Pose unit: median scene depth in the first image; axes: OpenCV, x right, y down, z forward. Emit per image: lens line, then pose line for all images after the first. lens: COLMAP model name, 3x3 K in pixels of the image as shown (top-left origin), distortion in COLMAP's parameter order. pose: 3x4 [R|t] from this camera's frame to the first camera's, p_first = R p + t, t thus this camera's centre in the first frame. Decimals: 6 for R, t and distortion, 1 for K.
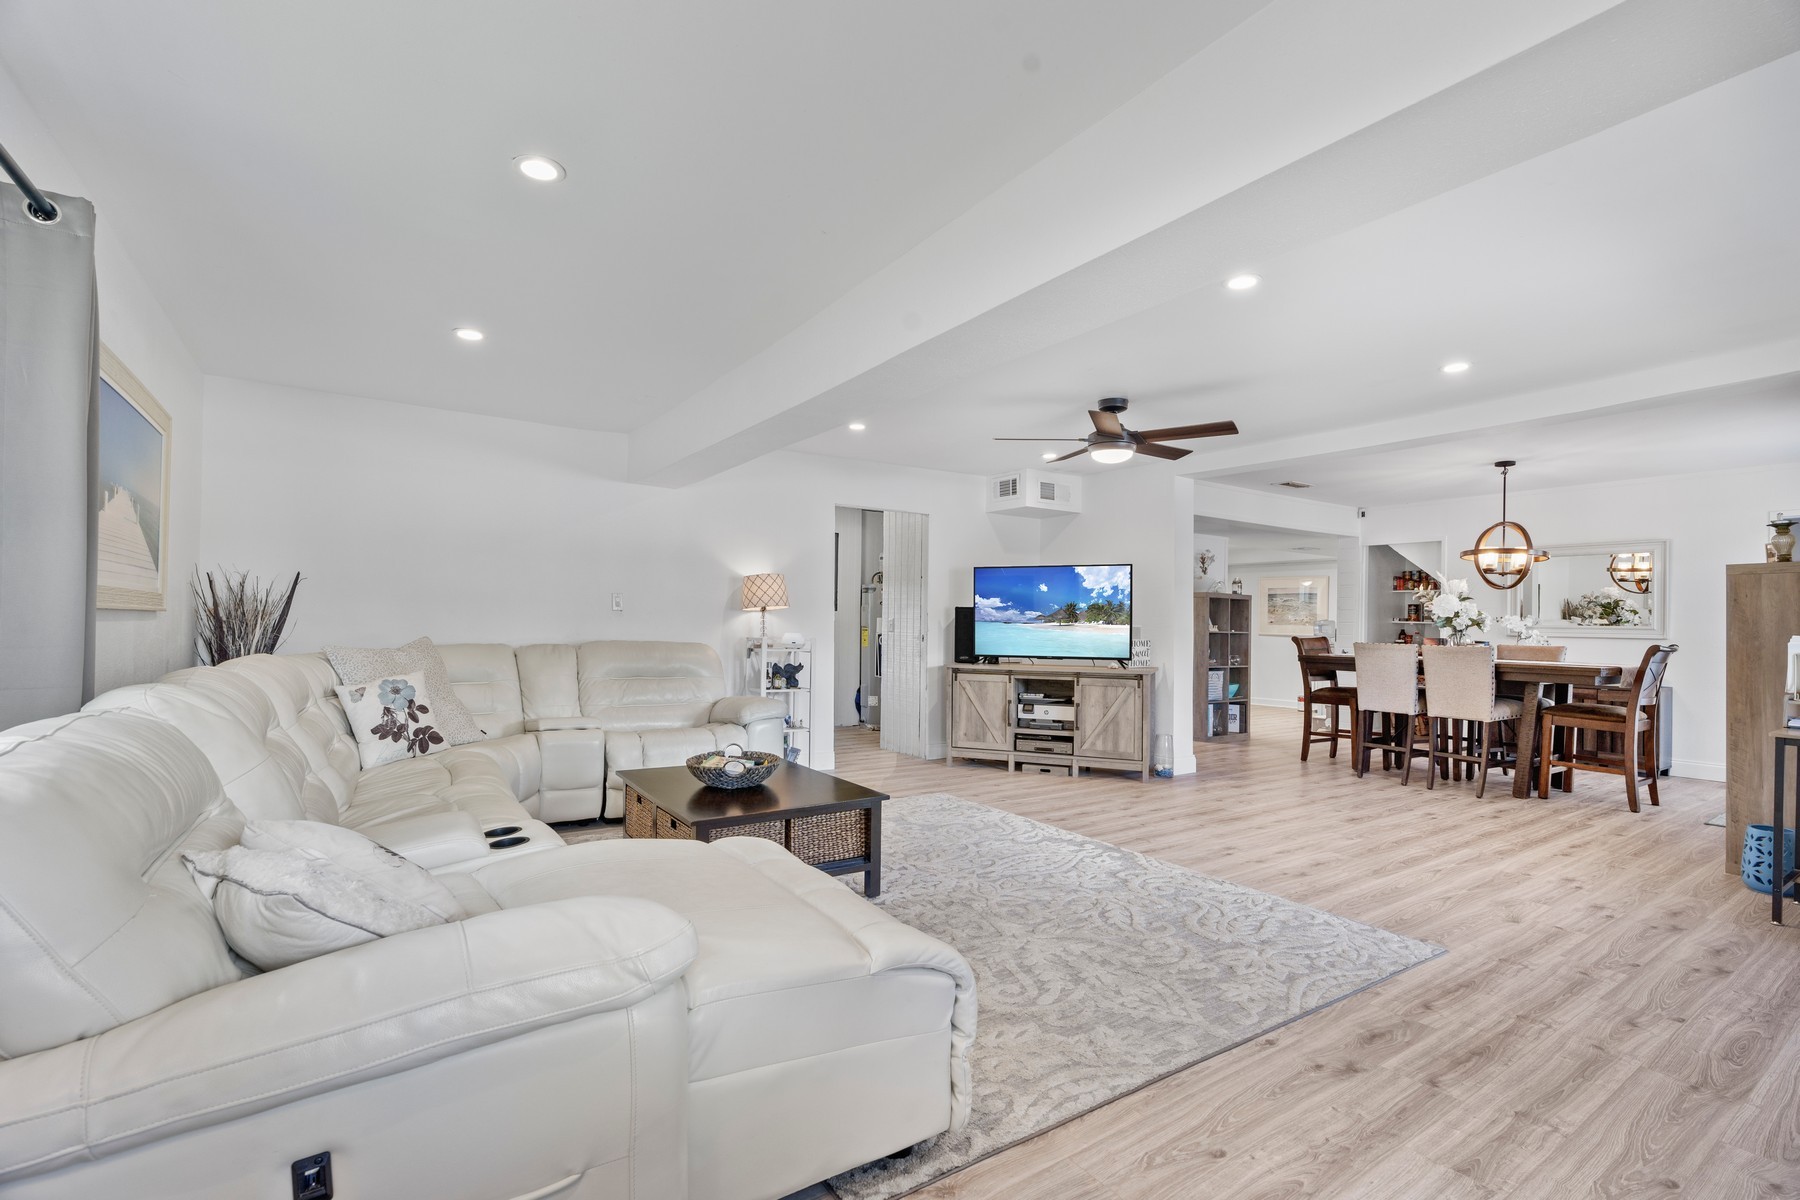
lens RADIAL K [[811.5, 0, 903.9], [0, 811.5, 599.1], [0, 0, 1]] dist [-0.000687, 0.000088]
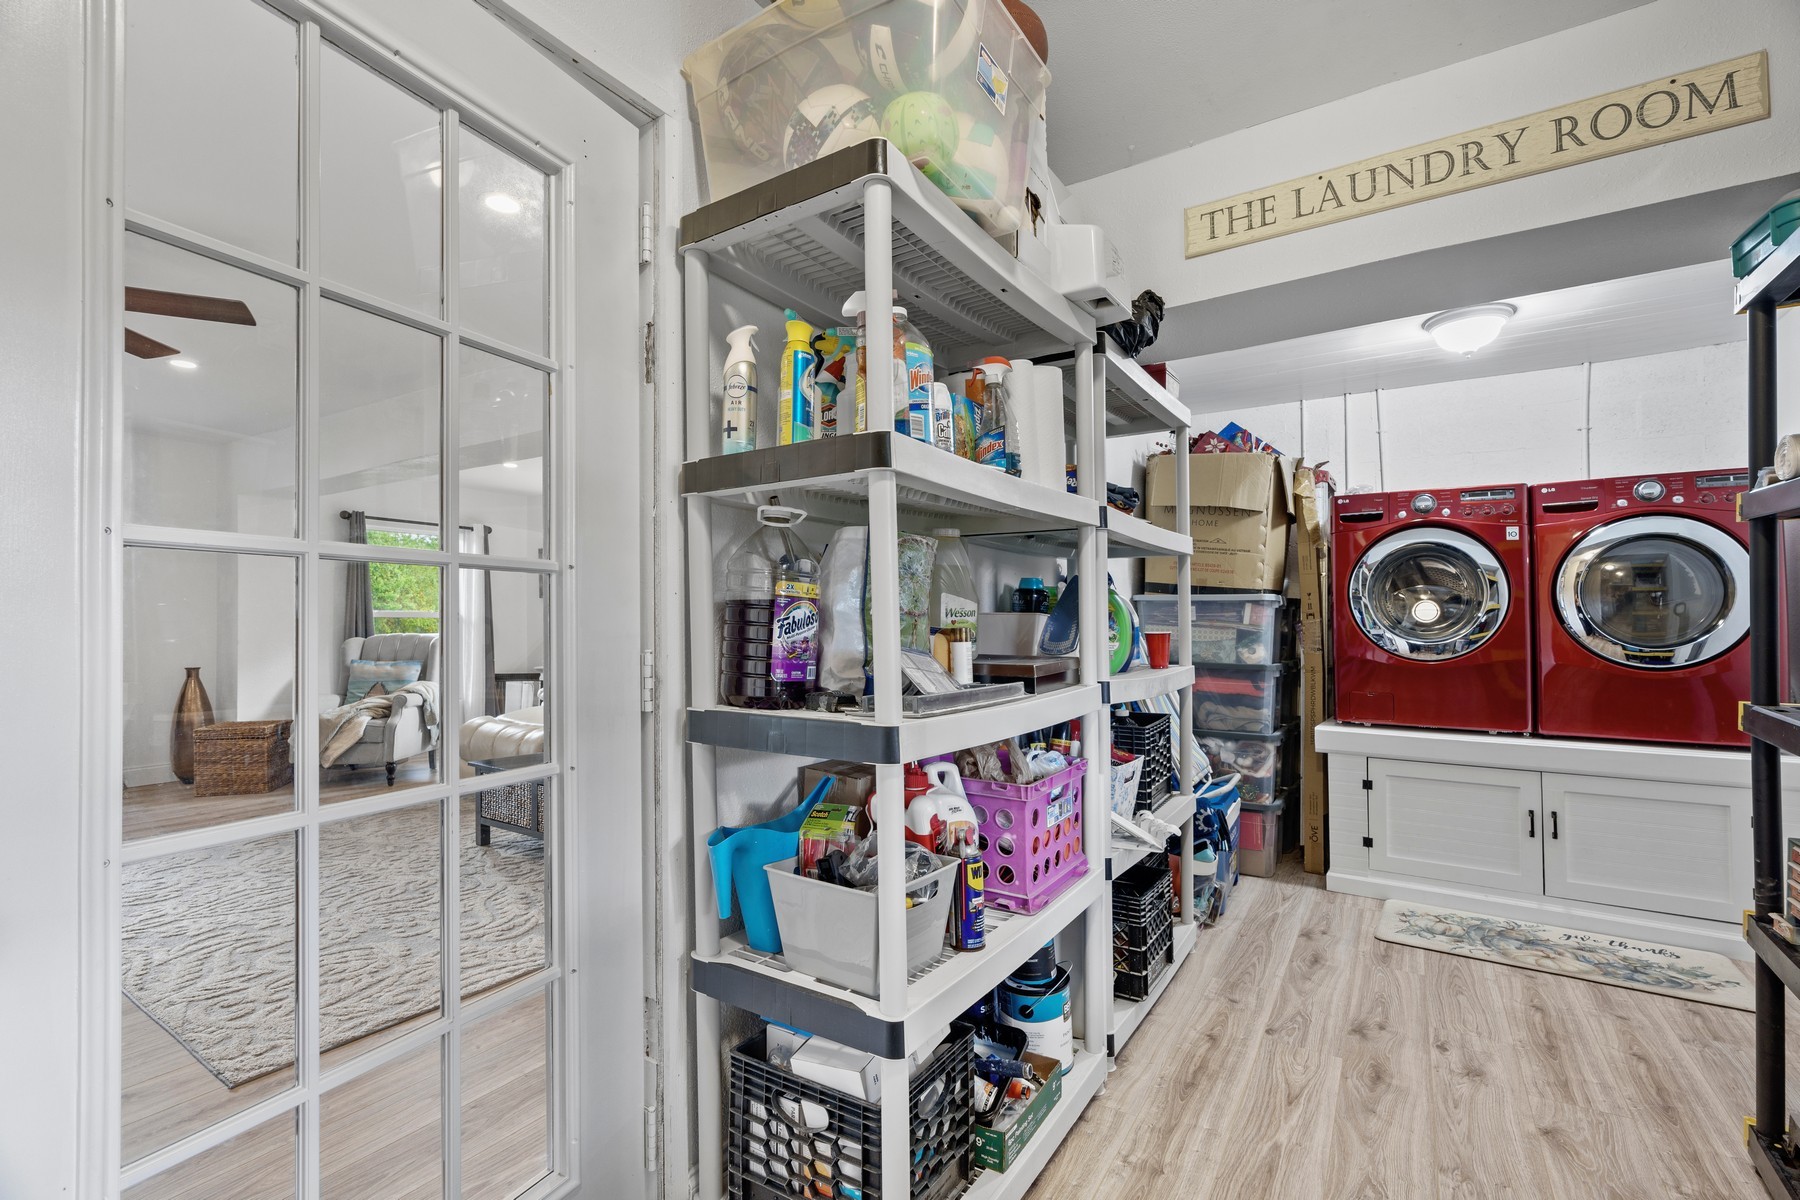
lens RADIAL K [[811.5, 0, 903.9], [0, 811.5, 599.1], [0, 0, 1]] dist [-0.000687, 0.000088]
pose [[-0.919504, -0.027278, -0.392132, -0.124408], [-0.002605, 0.997990, -0.063314, 0.066159], [0.393071, -0.057195, -0.917727, 2.252833]]
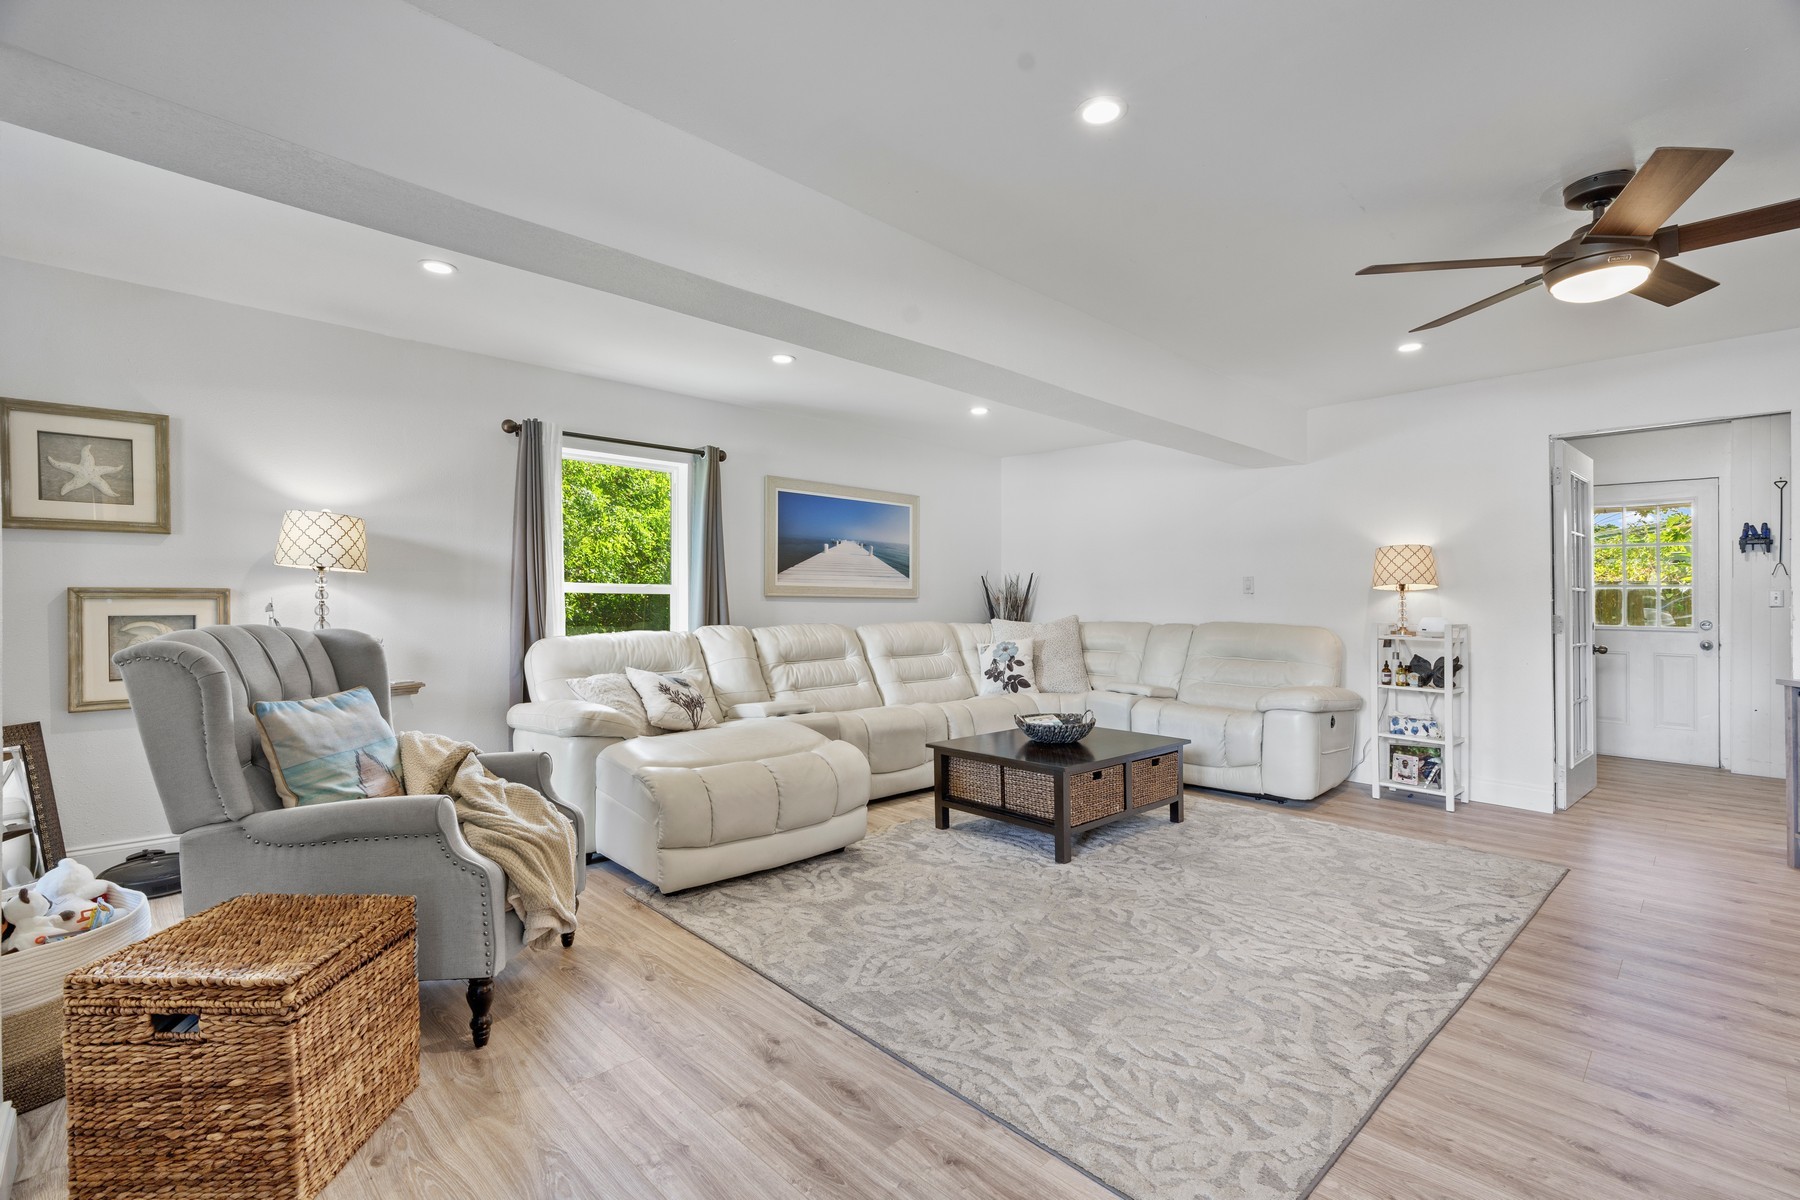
lens RADIAL K [[811.5, 0, 903.9], [0, 811.5, 599.1], [0, 0, 1]] dist [-0.000687, 0.000088]
pose [[0.171742, -0.014927, -0.985029, 0.898865], [0.027334, 0.999572, -0.010382, 0.031557], [0.984763, -0.025141, 0.172077, 0.590715]]
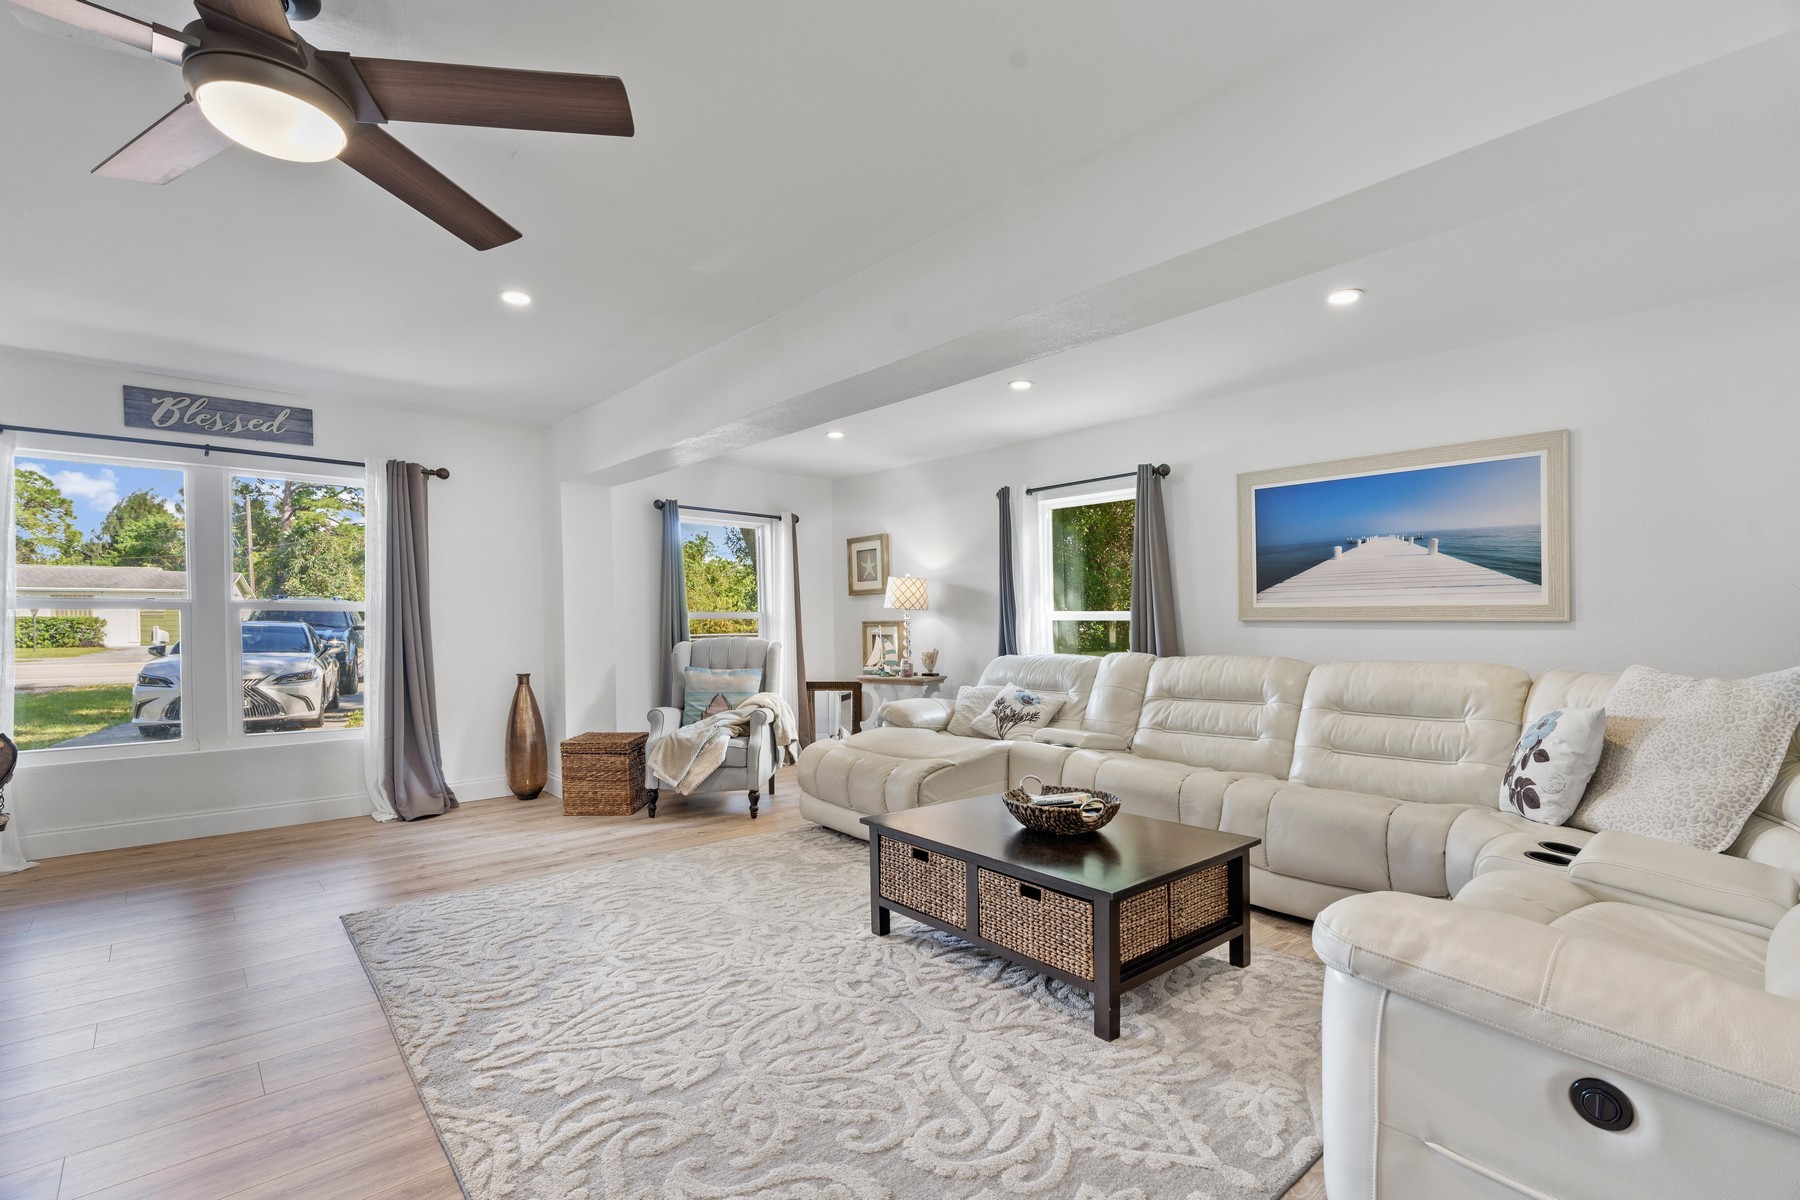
lens RADIAL K [[817.6, 0, 893.2], [0, 817.6, 629.0], [0, 0, 1]] dist [-0.006019, -0.000446]
pose [[-0.991861, -0.013231, -0.126638, 0.060656], [-0.009999, 0.999609, -0.026123, 0.054109], [0.126934, -0.024644, -0.991605, 1.776046]]
